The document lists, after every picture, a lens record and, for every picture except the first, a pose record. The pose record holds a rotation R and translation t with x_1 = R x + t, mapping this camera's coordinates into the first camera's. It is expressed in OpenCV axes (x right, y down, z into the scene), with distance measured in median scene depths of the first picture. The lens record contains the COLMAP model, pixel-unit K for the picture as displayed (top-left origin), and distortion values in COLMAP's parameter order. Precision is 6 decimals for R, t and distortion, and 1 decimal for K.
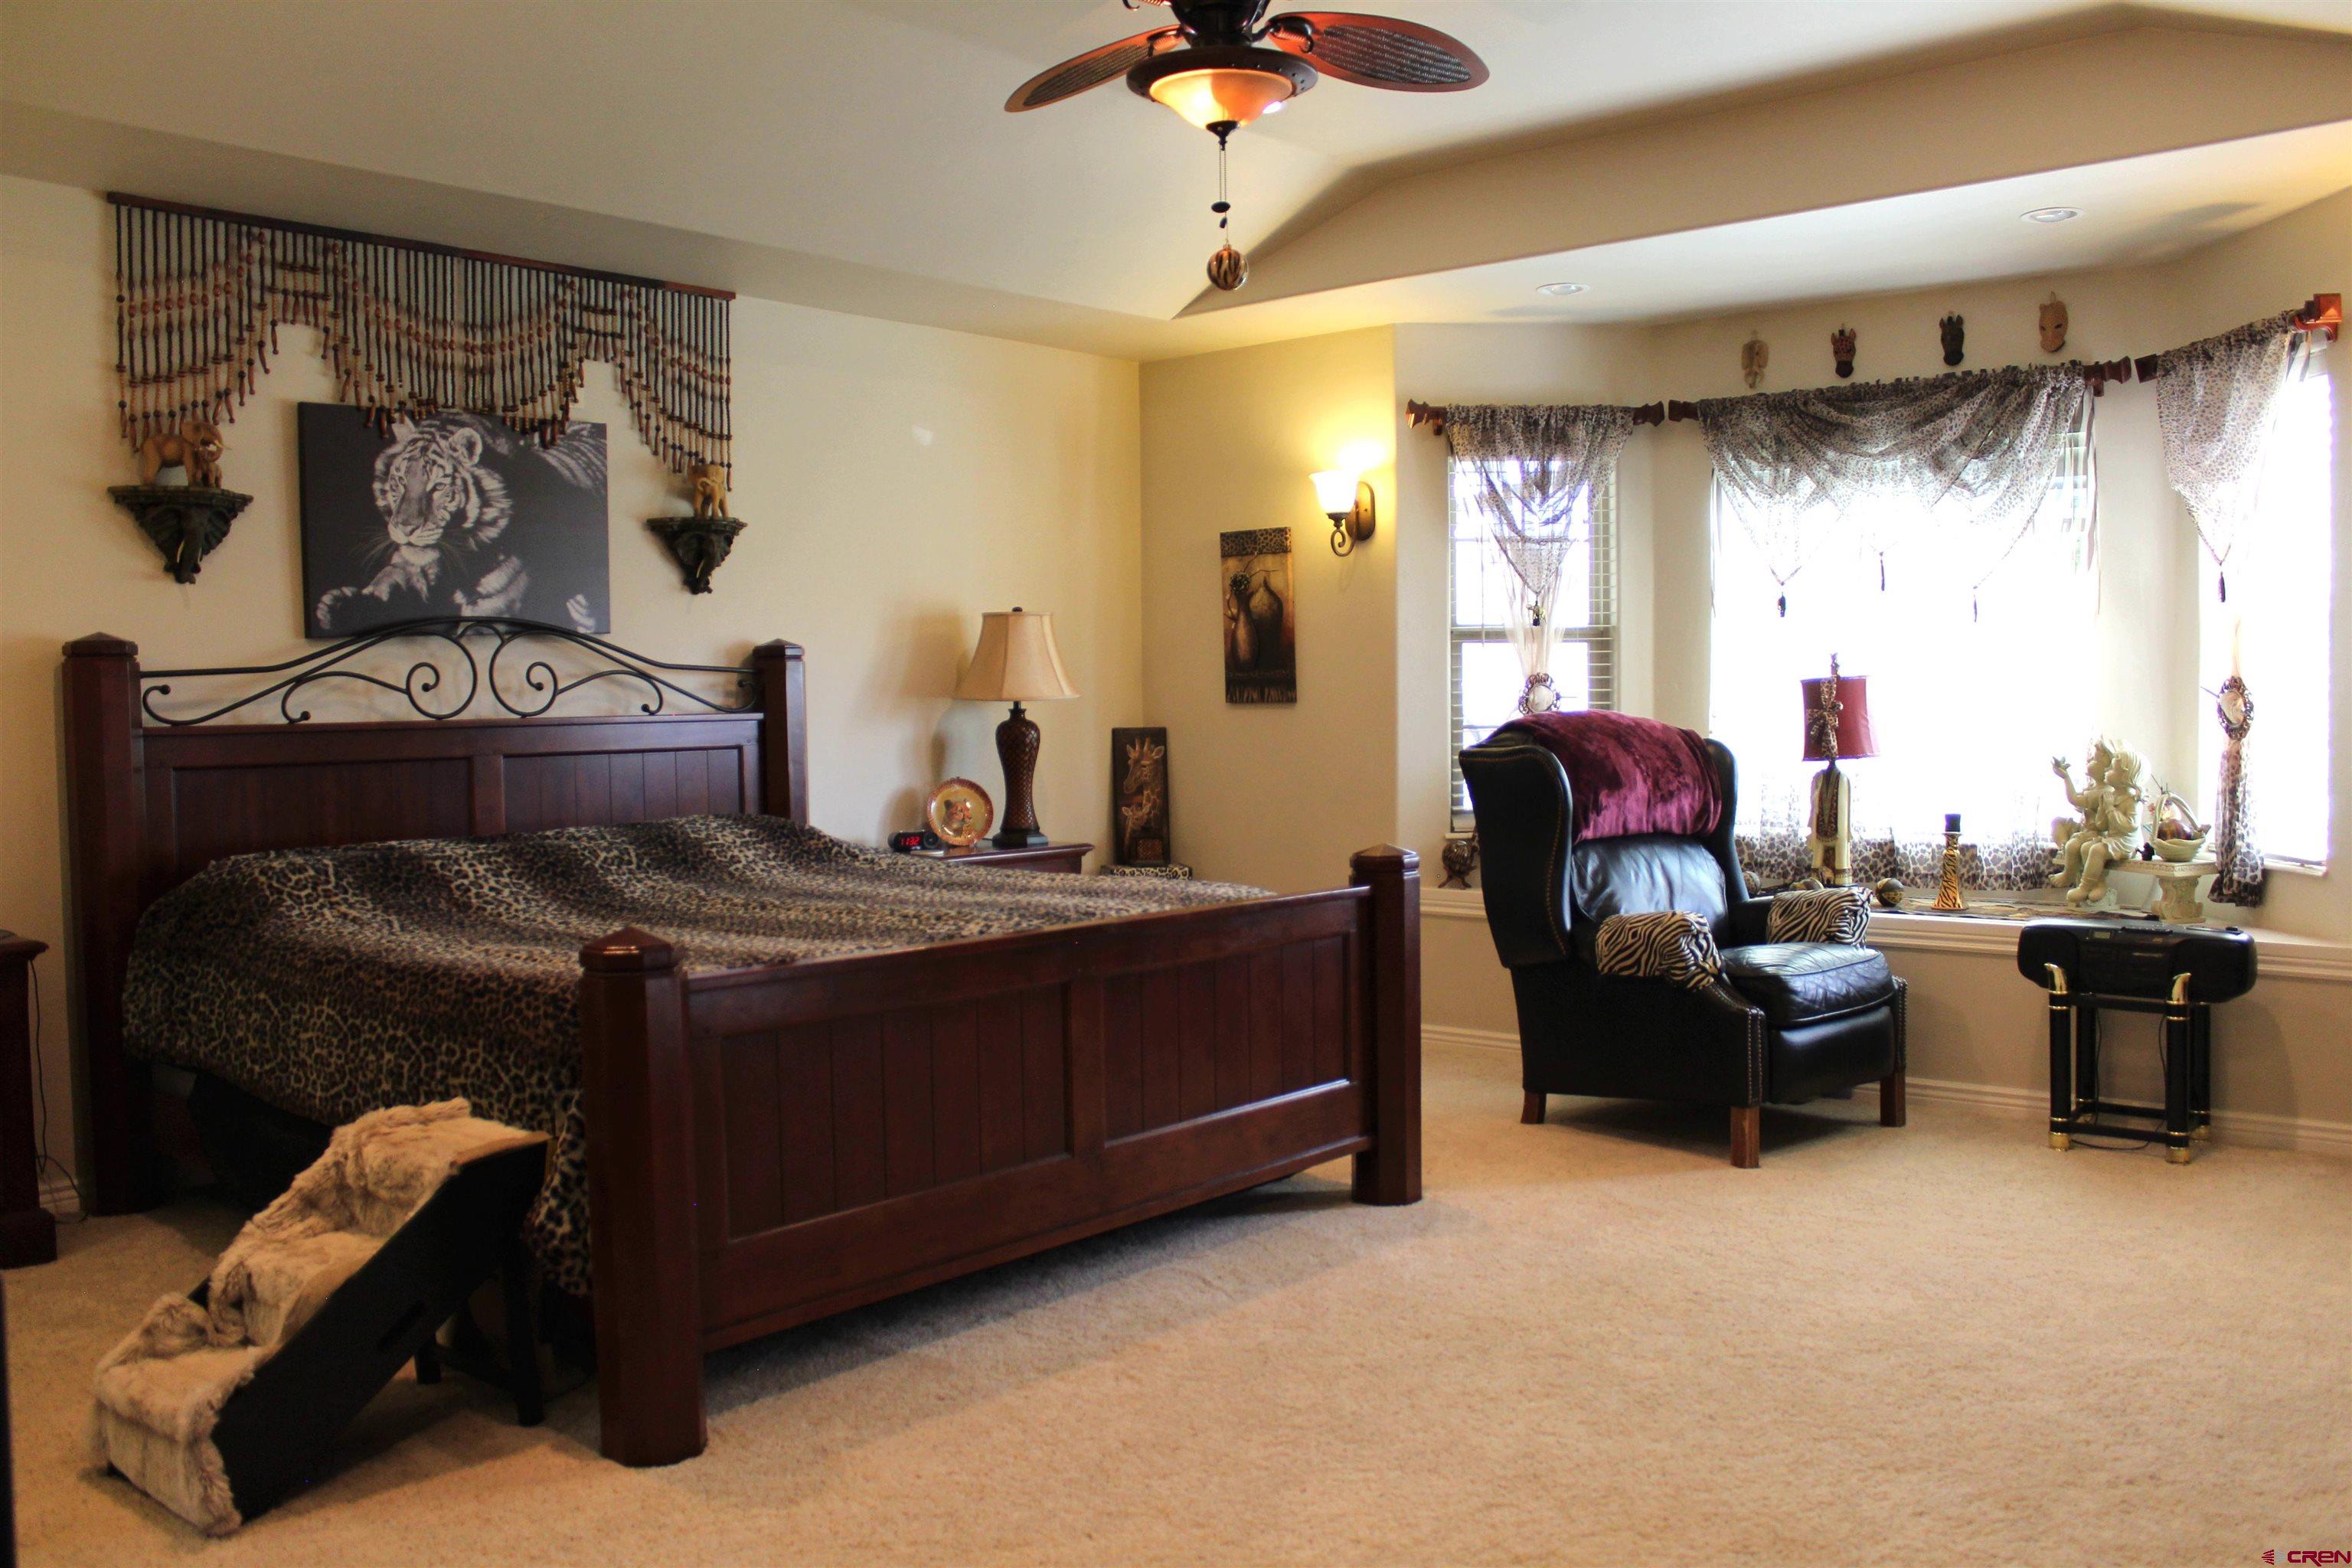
lens RADIAL K [[2023.0, 0, 1176.0], [0, 2023.0, 784.0], [0, 0, 1]] dist [-0.169128, 0.148866]
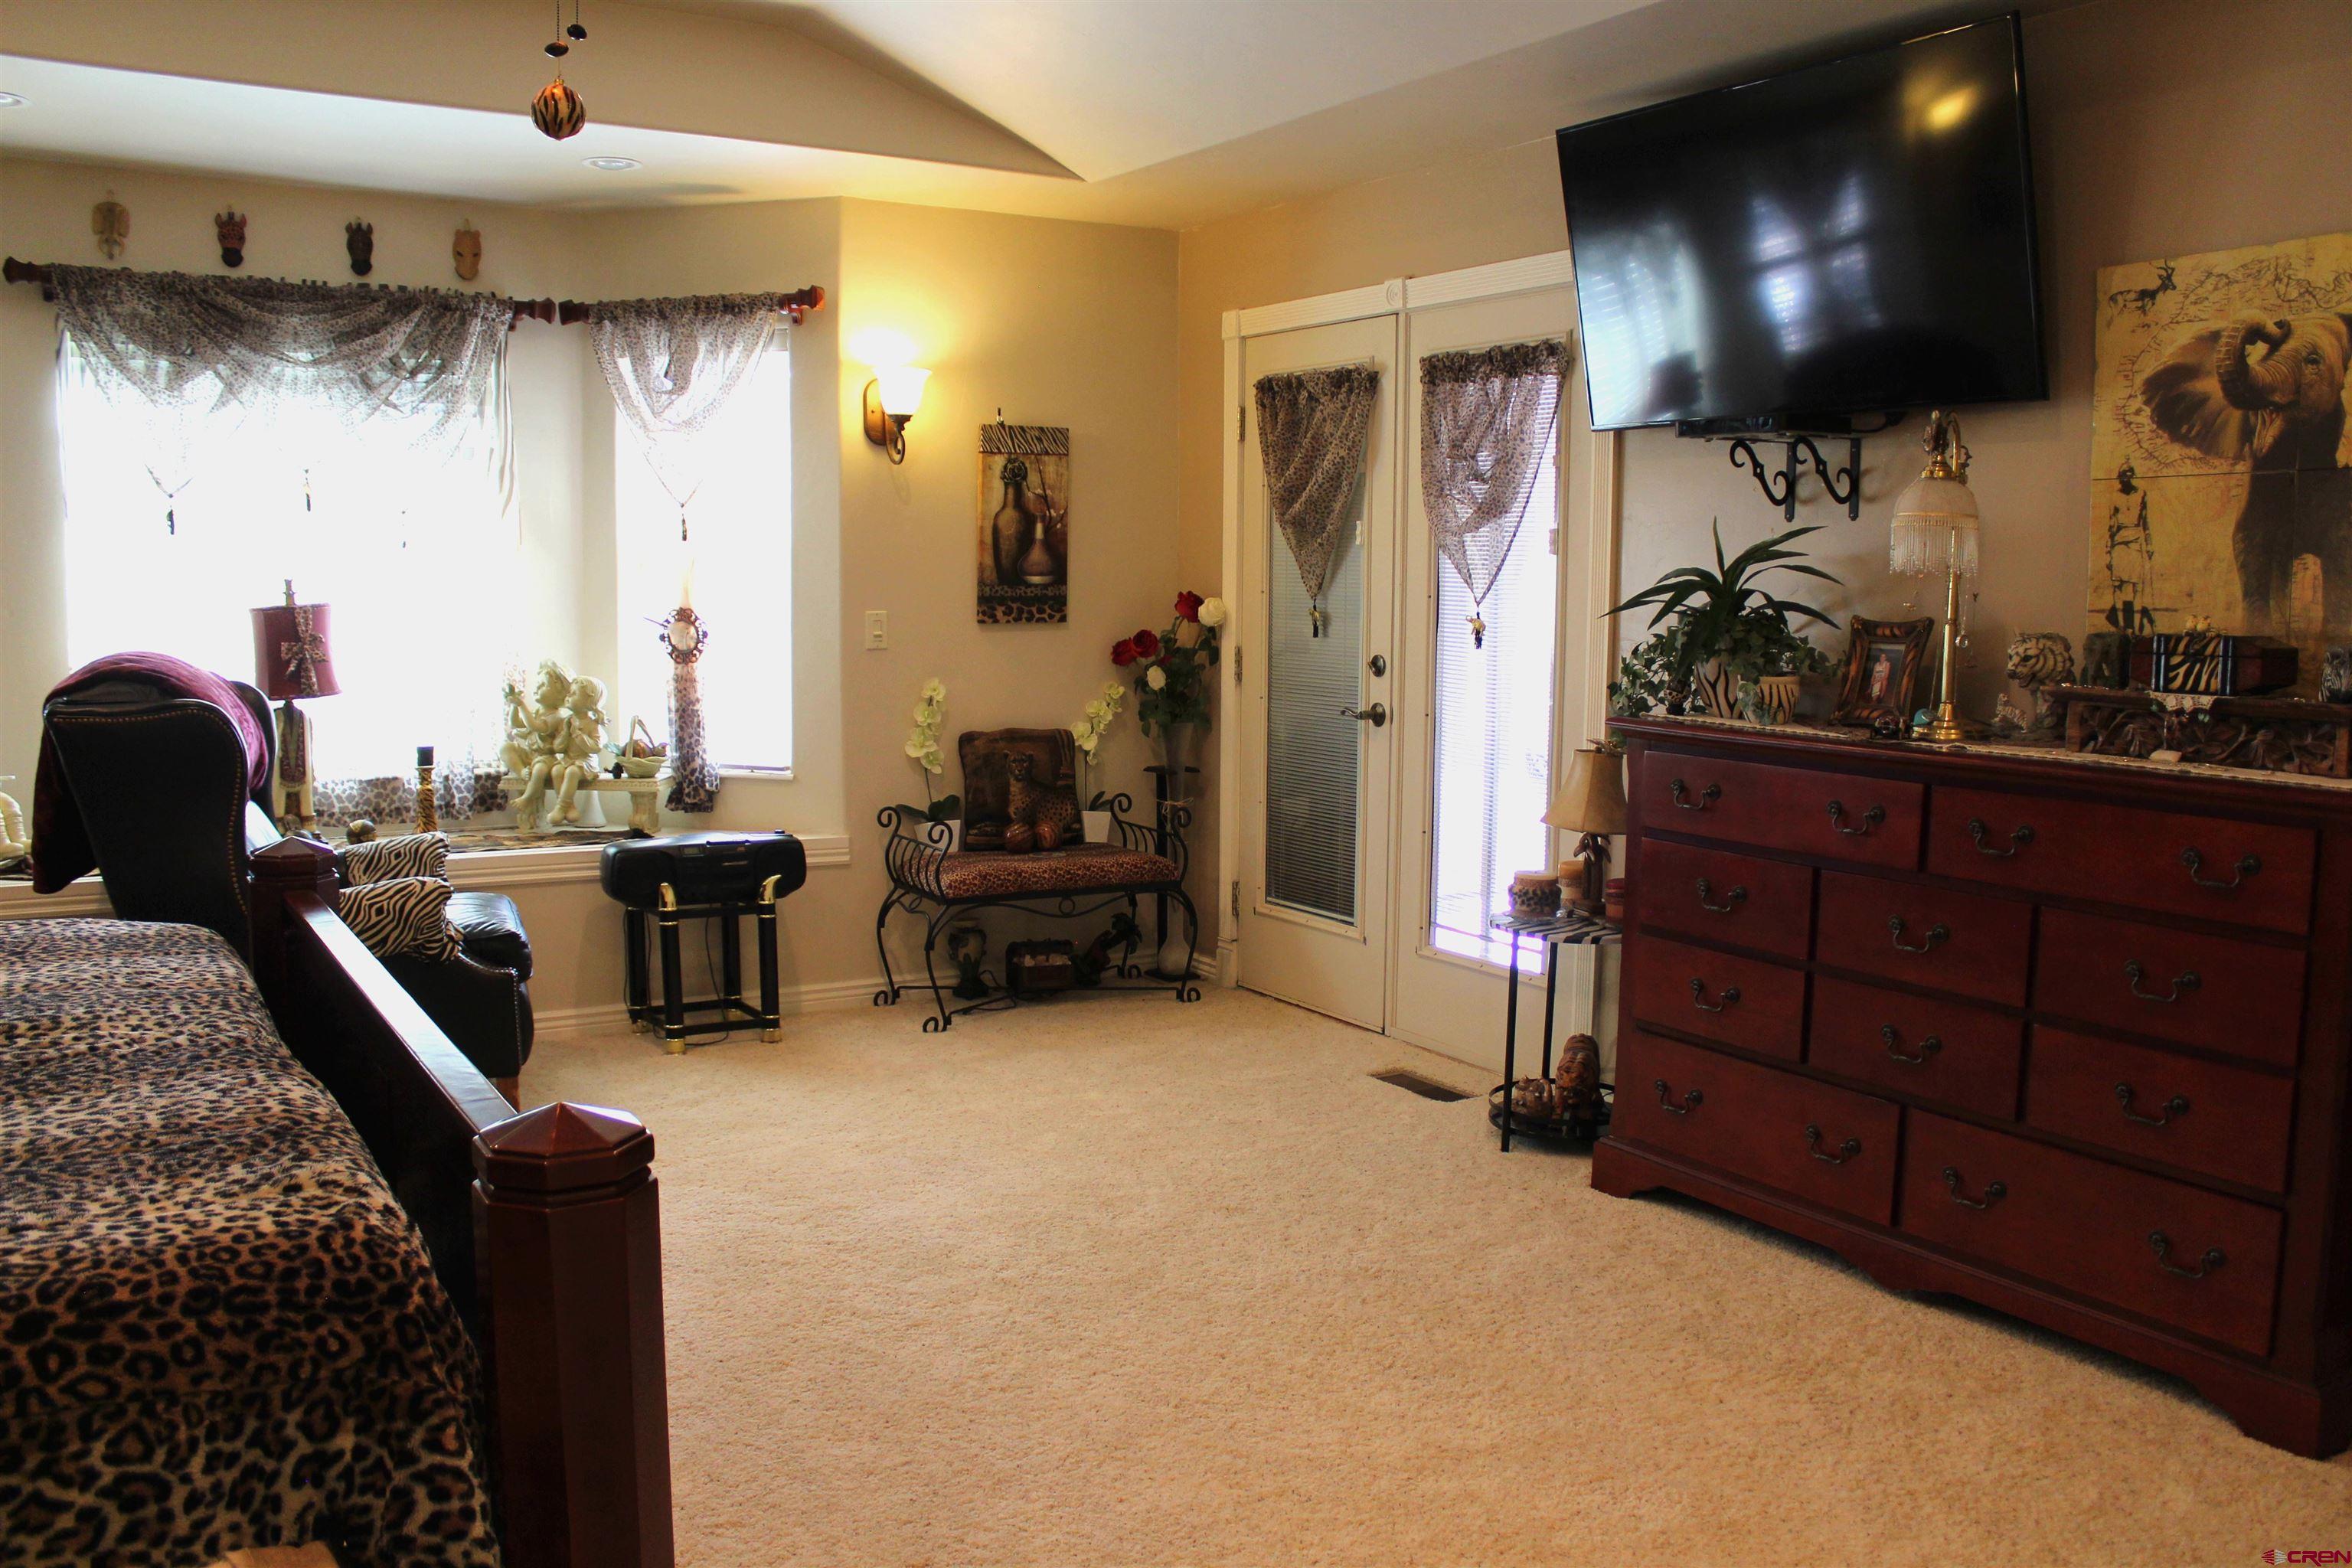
lens RADIAL K [[2023.0, 0, 1176.0], [0, 2023.0, 784.0], [0, 0, 1]] dist [-0.169128, 0.148866]
pose [[0.271785, -0.085390, 0.958562, -0.439899], [0.022747, 0.996347, 0.082307, -0.038342], [-0.962089, -0.000565, 0.272734, 0.376434]]
